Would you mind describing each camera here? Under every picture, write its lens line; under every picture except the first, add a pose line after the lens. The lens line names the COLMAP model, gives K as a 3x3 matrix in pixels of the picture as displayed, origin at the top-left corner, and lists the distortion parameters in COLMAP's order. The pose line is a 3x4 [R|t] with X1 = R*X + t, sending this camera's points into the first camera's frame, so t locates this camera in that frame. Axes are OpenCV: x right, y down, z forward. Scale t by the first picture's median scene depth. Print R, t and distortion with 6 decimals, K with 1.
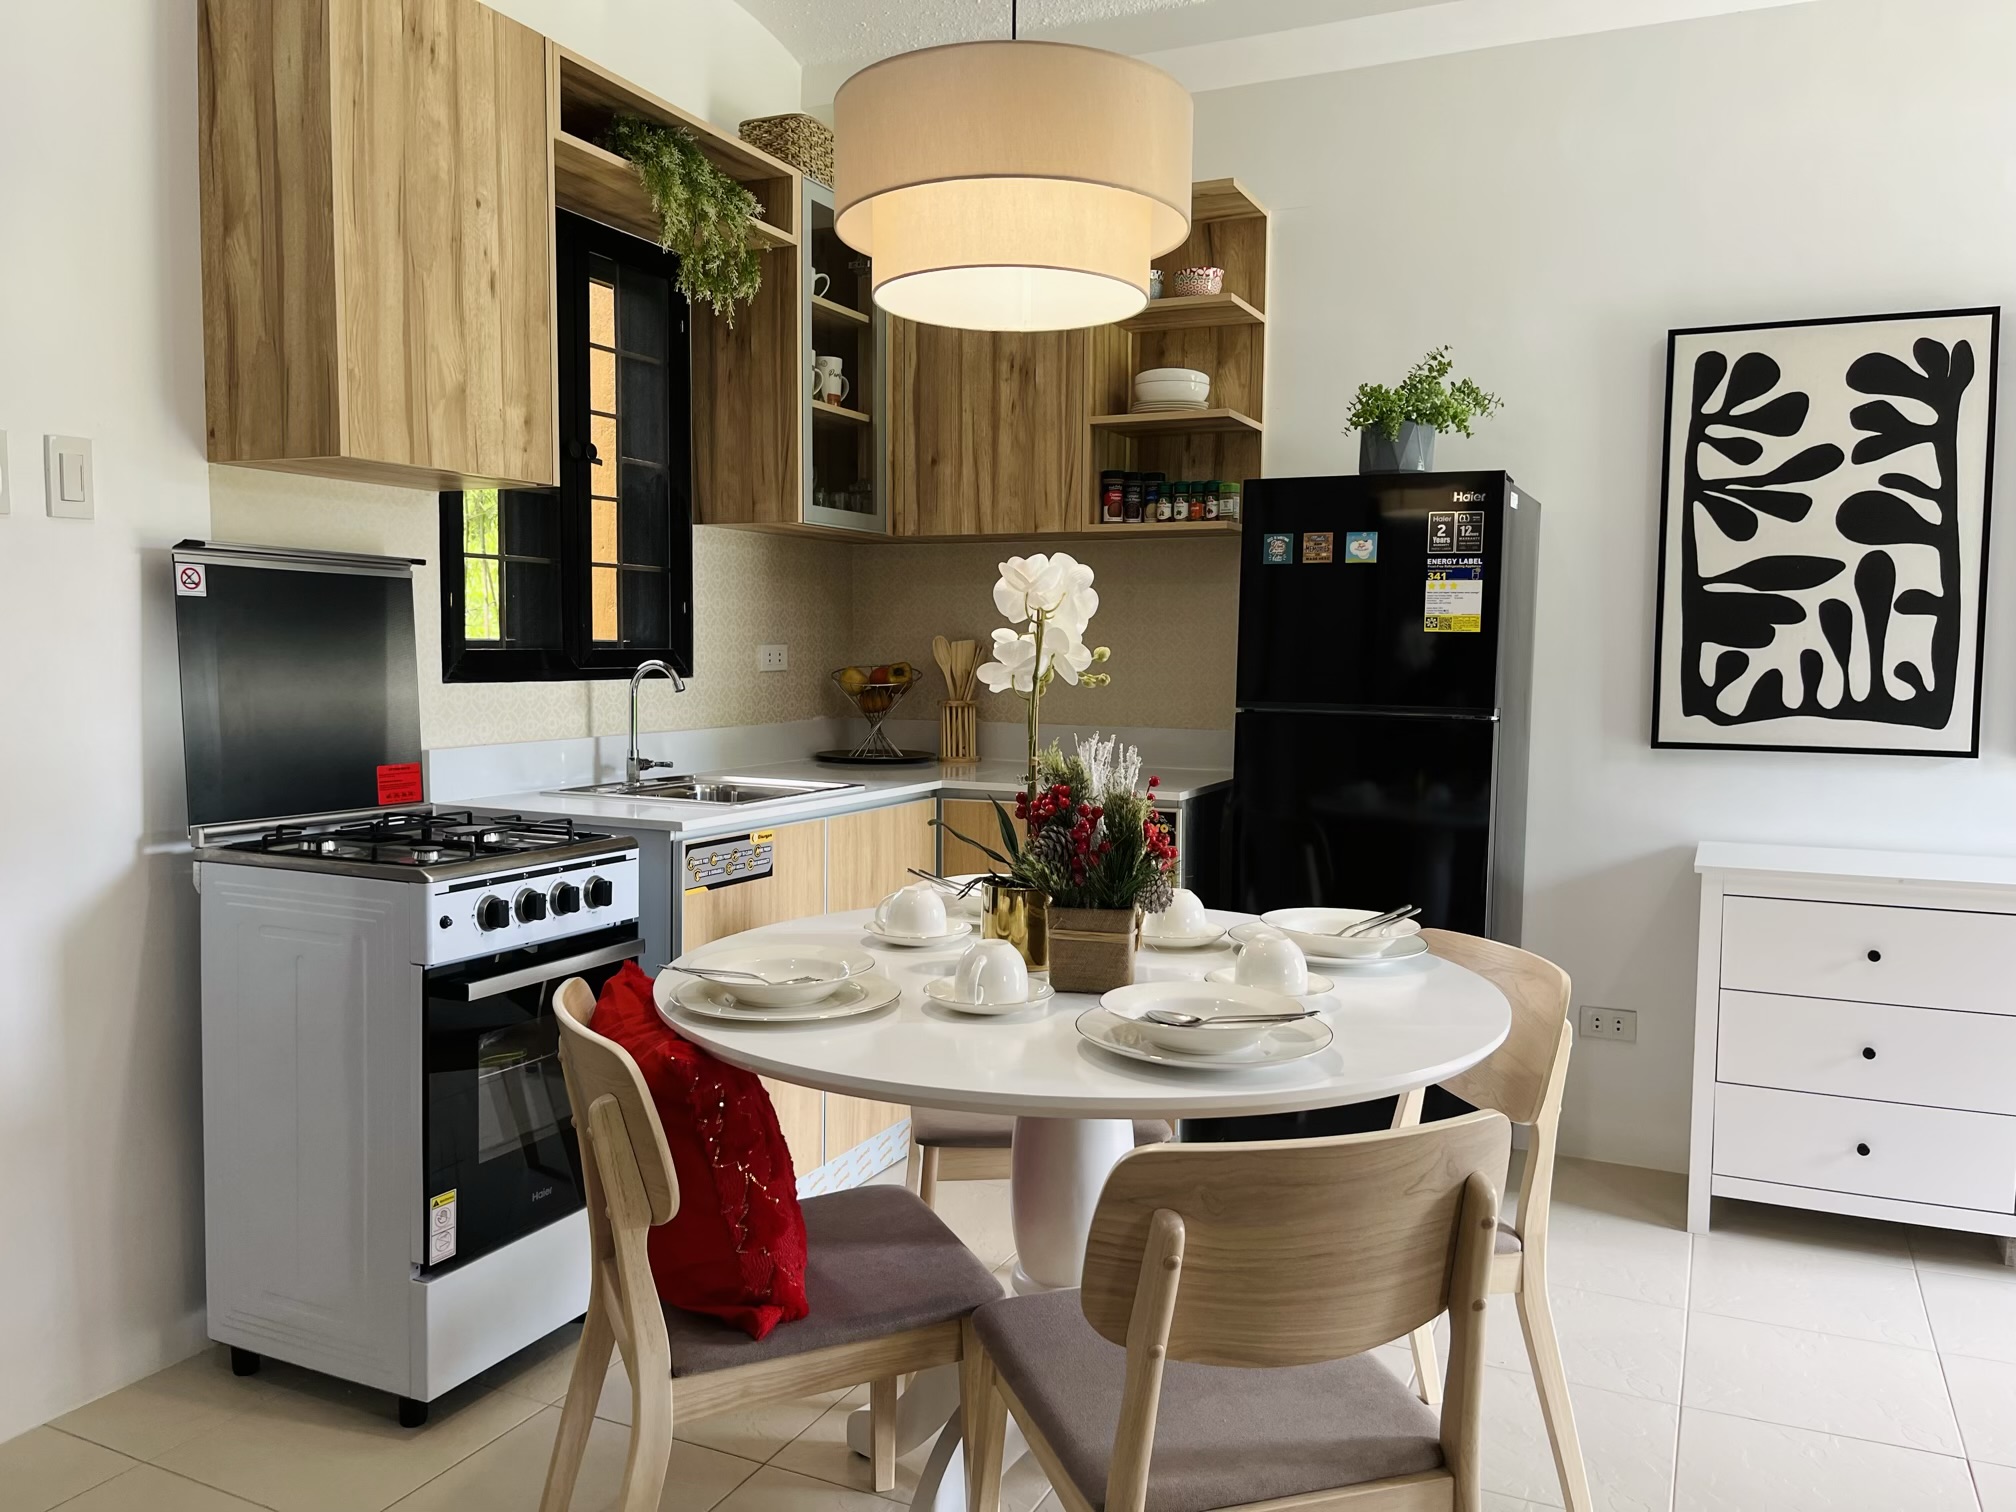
lens RADIAL K [[1523.8, 0, 1009.8], [0, 1523.8, 754.5], [0, 0, 1]] dist [0.058416, -0.088883]
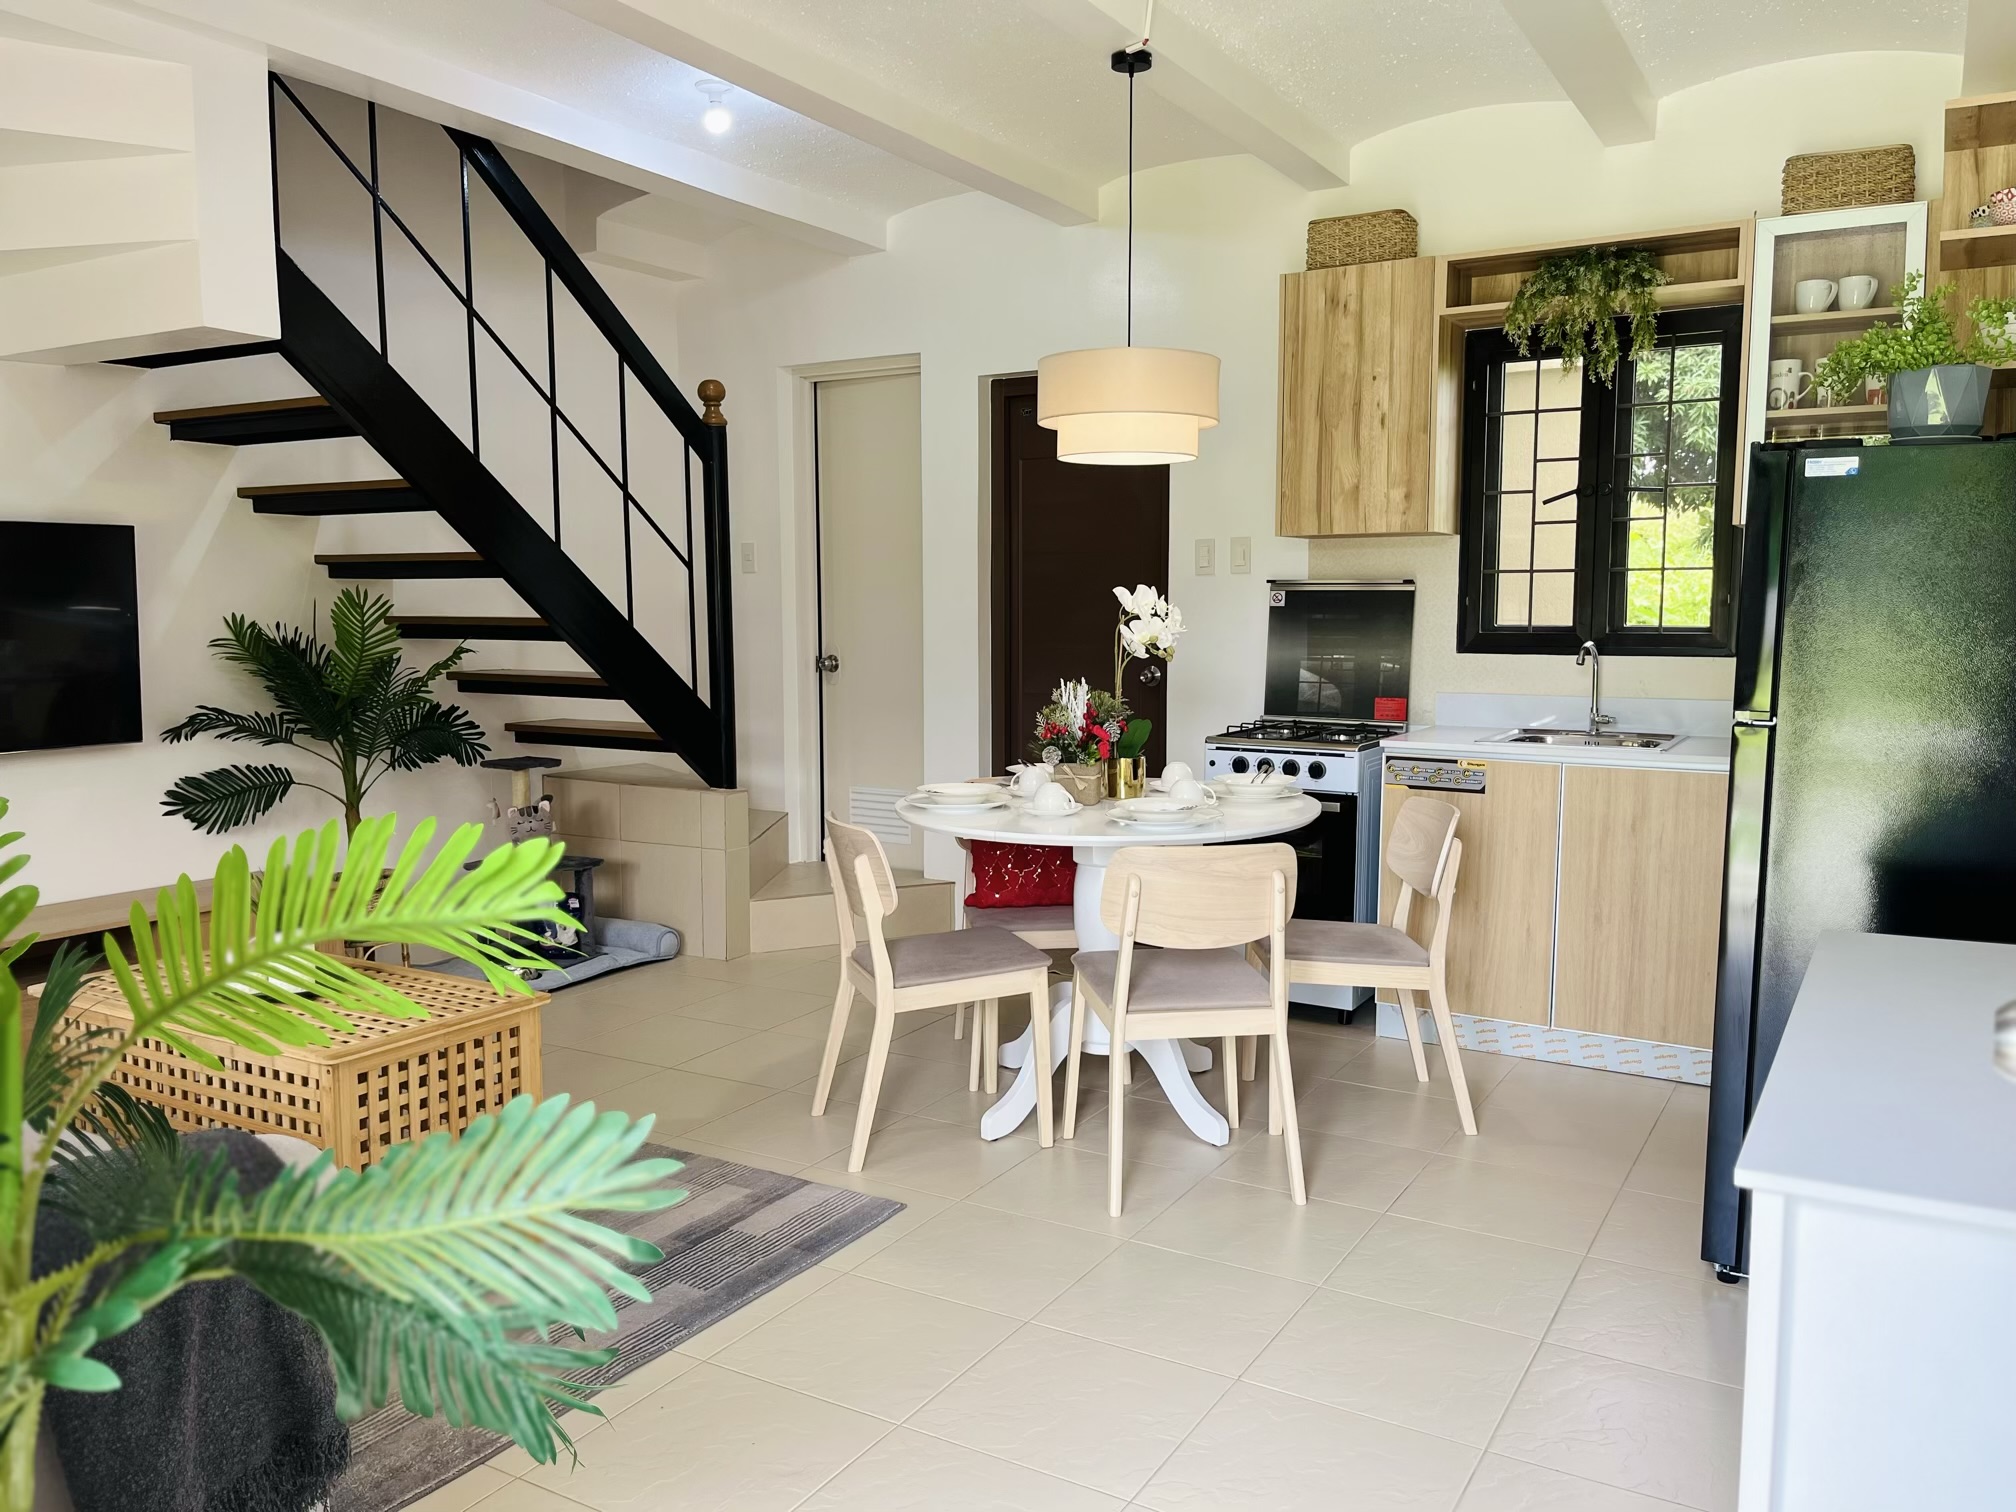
lens RADIAL K [[1523.8, 0, 1010.9], [0, 1523.8, 754.8], [0, 0, 1]] dist [0.058416, -0.088883]
pose [[-0.101742, 0.084639, -0.991204, 1.477736], [-0.072693, 0.993078, 0.092260, -0.063291], [0.992151, 0.081441, -0.094885, 0.796307]]
